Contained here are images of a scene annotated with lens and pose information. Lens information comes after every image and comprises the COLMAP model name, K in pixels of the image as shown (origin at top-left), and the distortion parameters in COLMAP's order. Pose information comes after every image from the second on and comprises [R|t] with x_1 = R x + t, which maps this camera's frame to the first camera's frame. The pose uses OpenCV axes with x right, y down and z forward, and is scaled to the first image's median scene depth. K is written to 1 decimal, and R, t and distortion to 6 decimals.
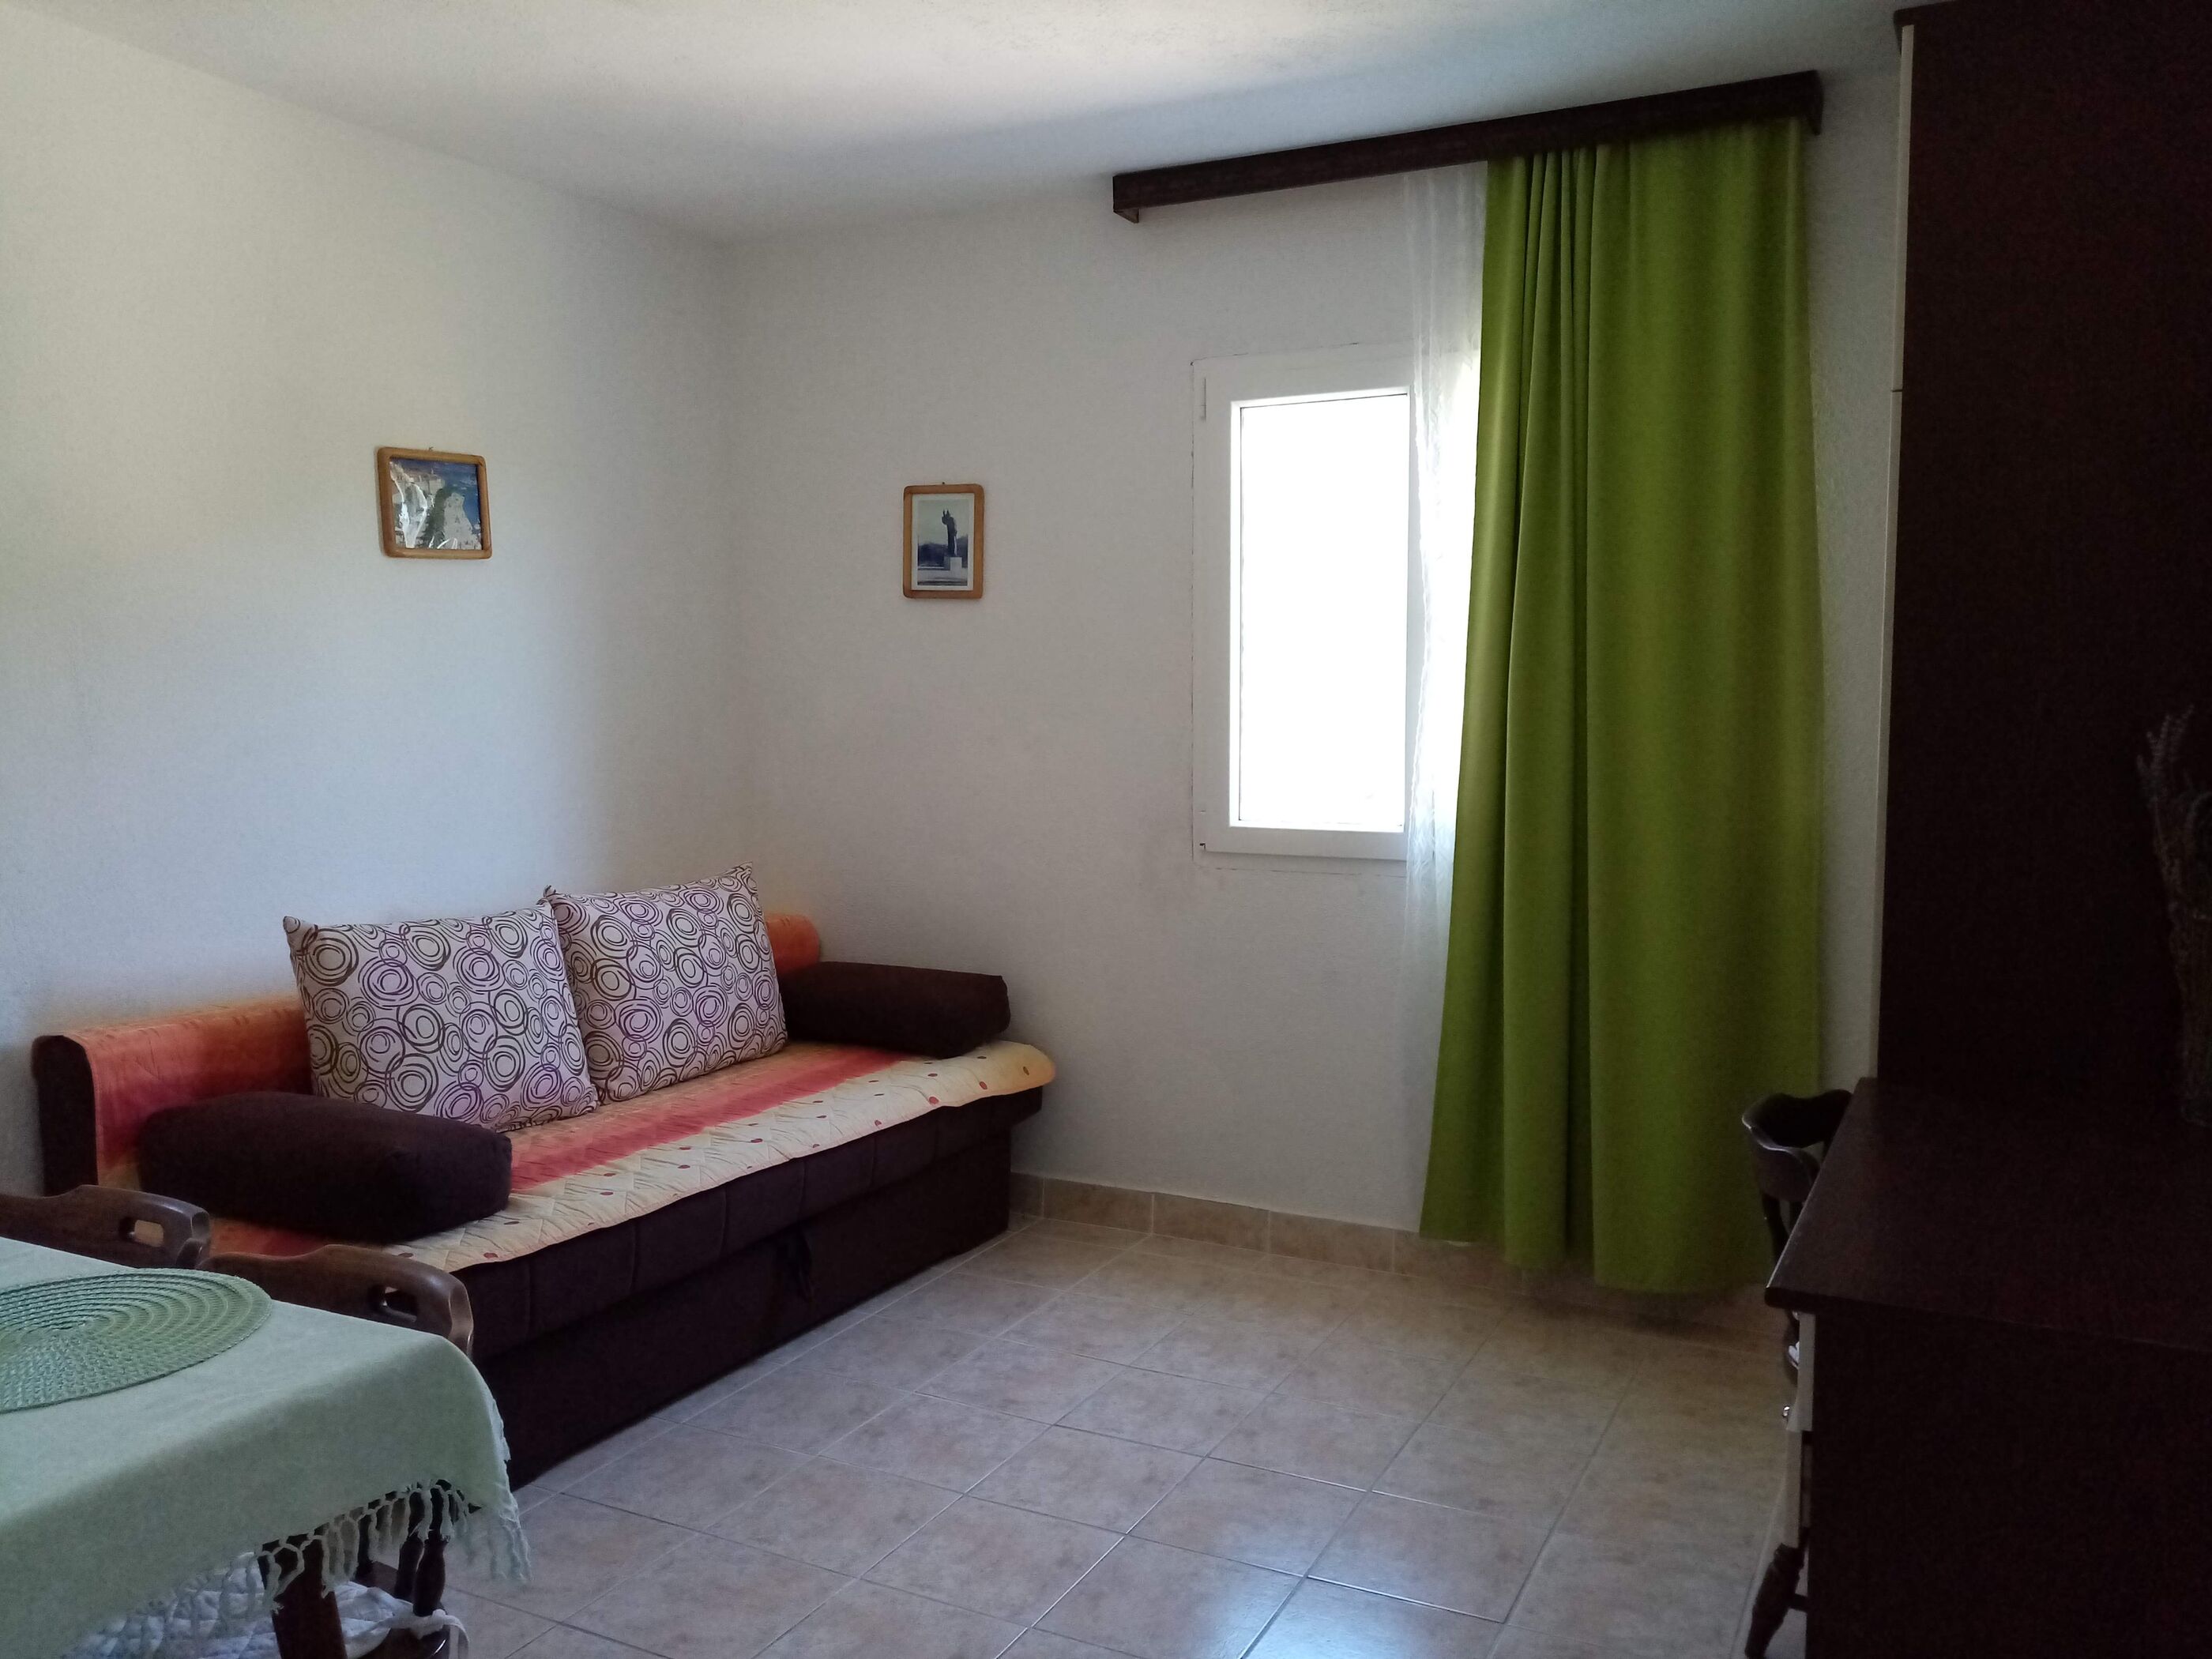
lens RADIAL K [[1761.8, 0, 1106.0], [0, 1761.8, 829.5], [0, 0, 1]] dist [0.029890, -0.012909]
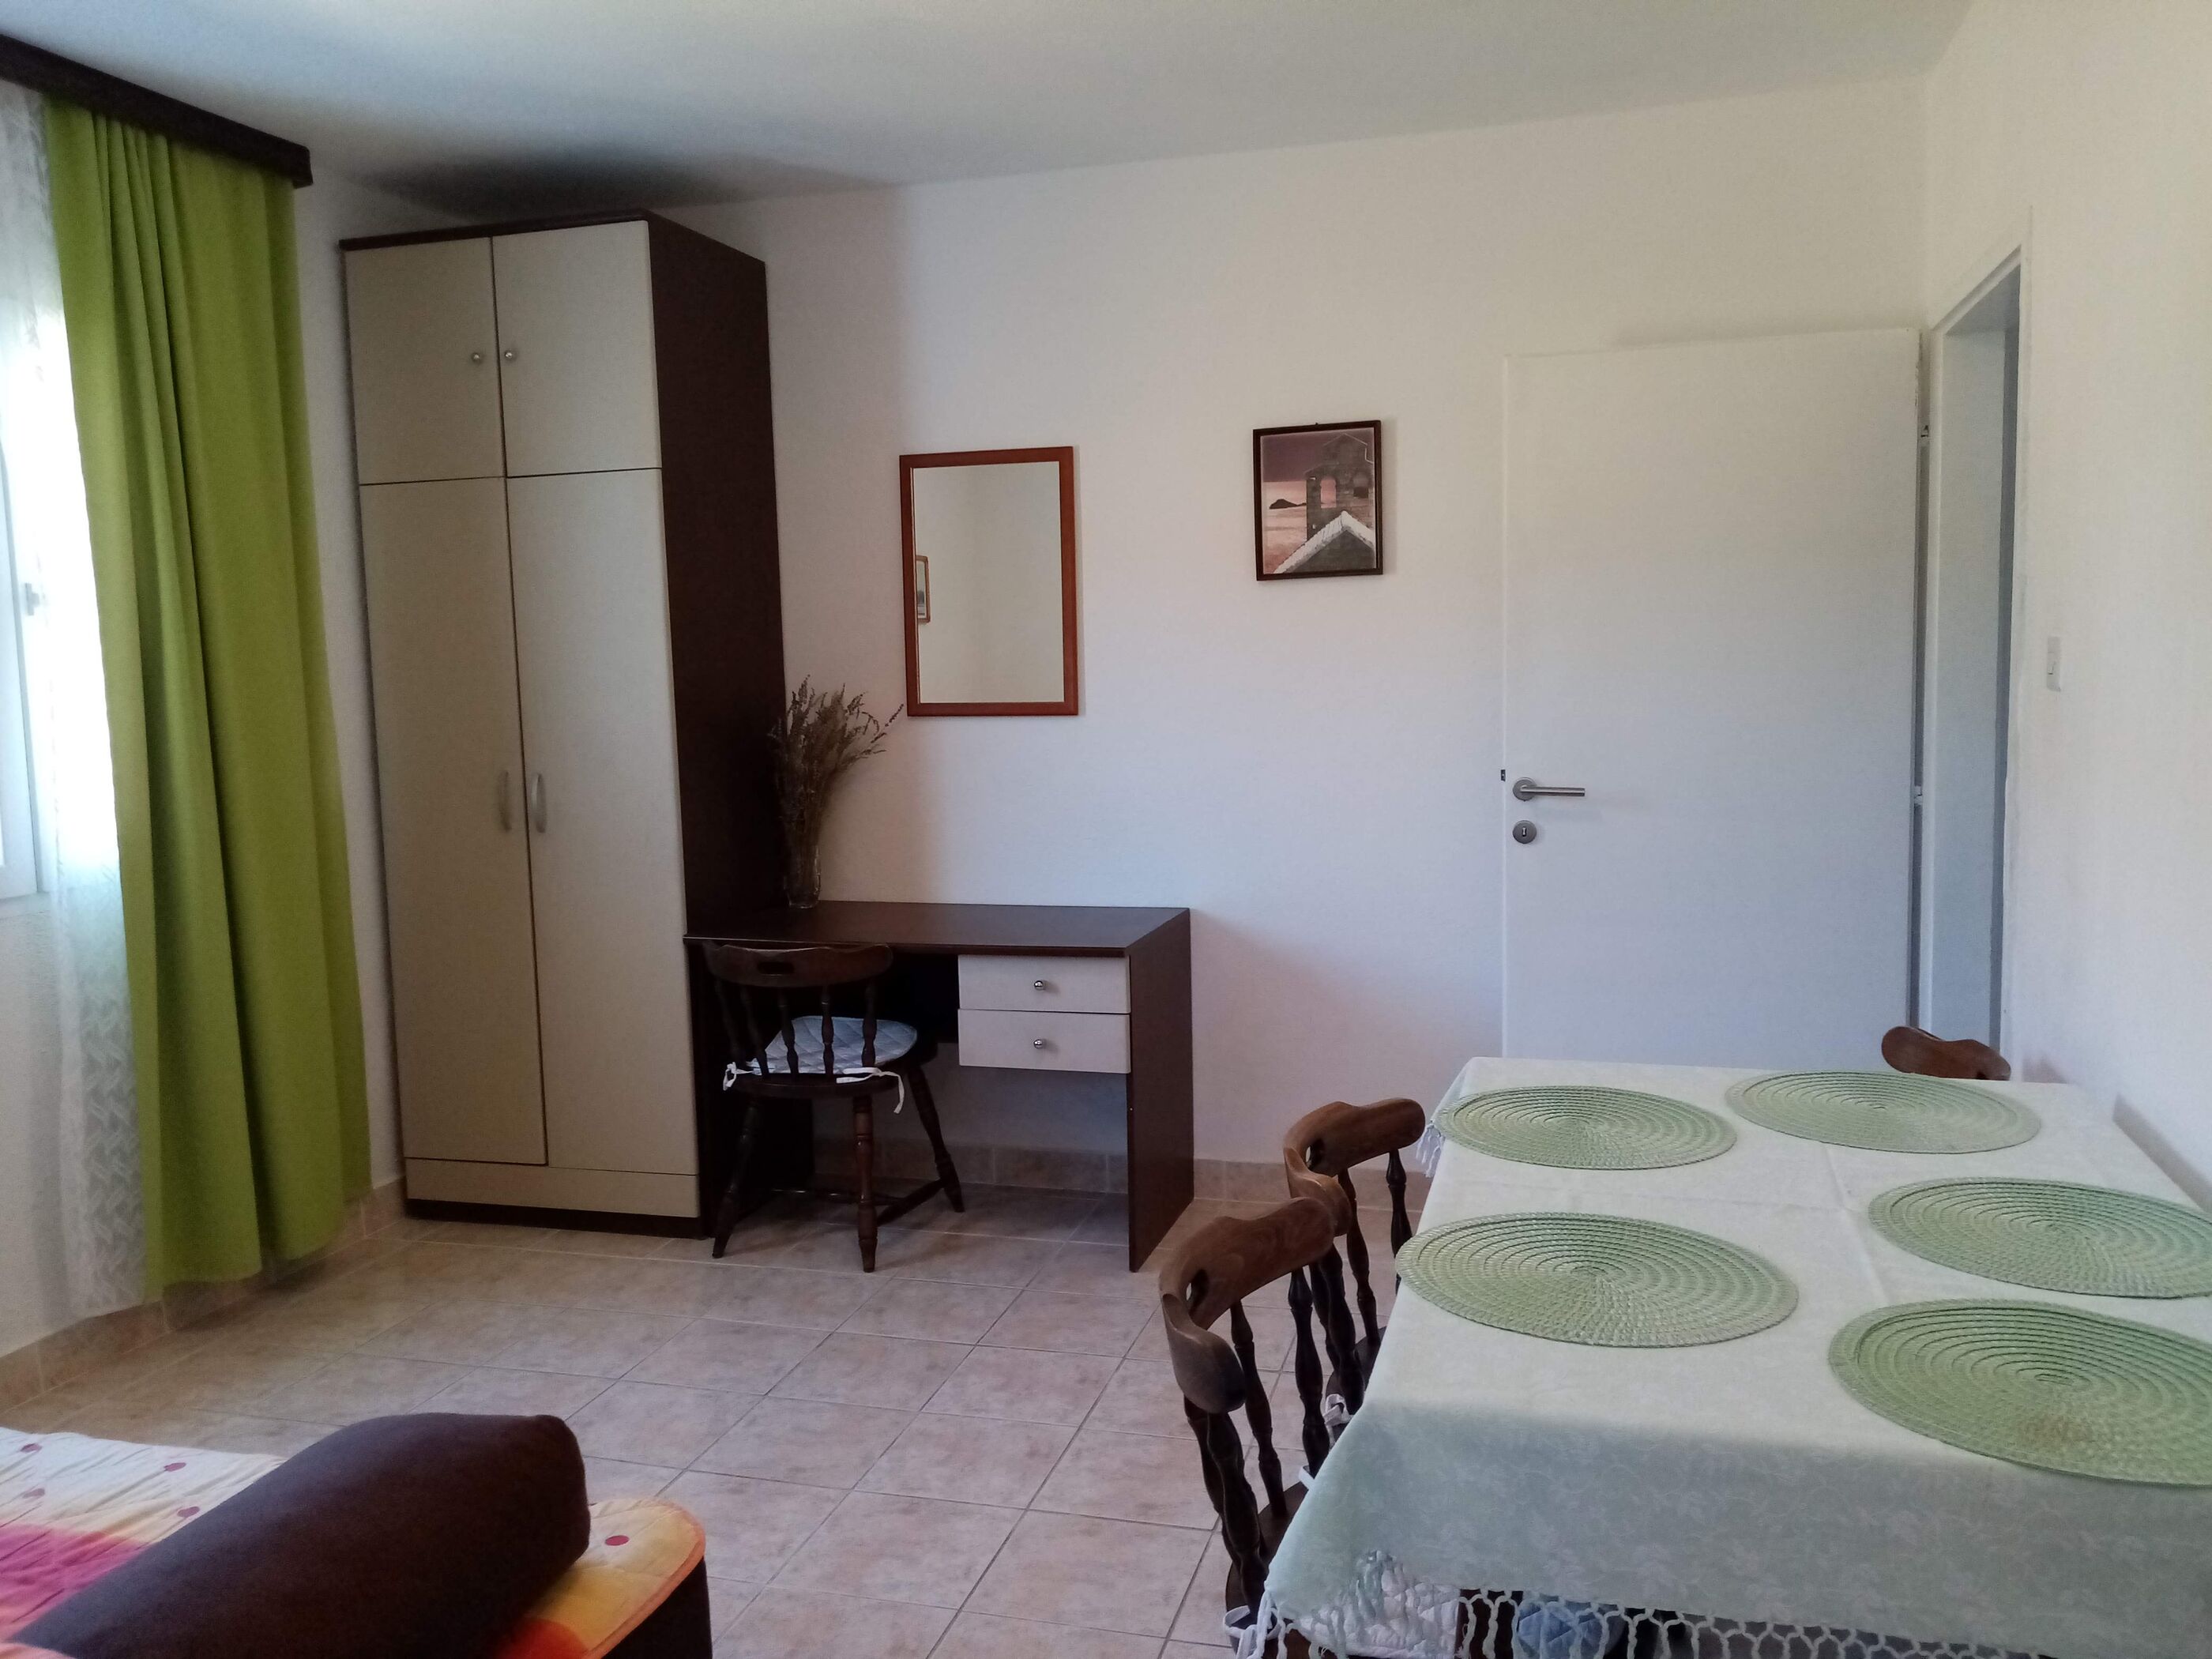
lens RADIAL K [[1761.8, 0, 1106.0], [0, 1761.8, 829.5], [0, 0, 1]] dist [0.029890, -0.012909]
pose [[-0.193536, -0.091790, 0.976790, -0.869614], [0.107931, 0.987579, 0.114189, -0.062078], [-0.975138, 0.127525, -0.181225, 0.753495]]
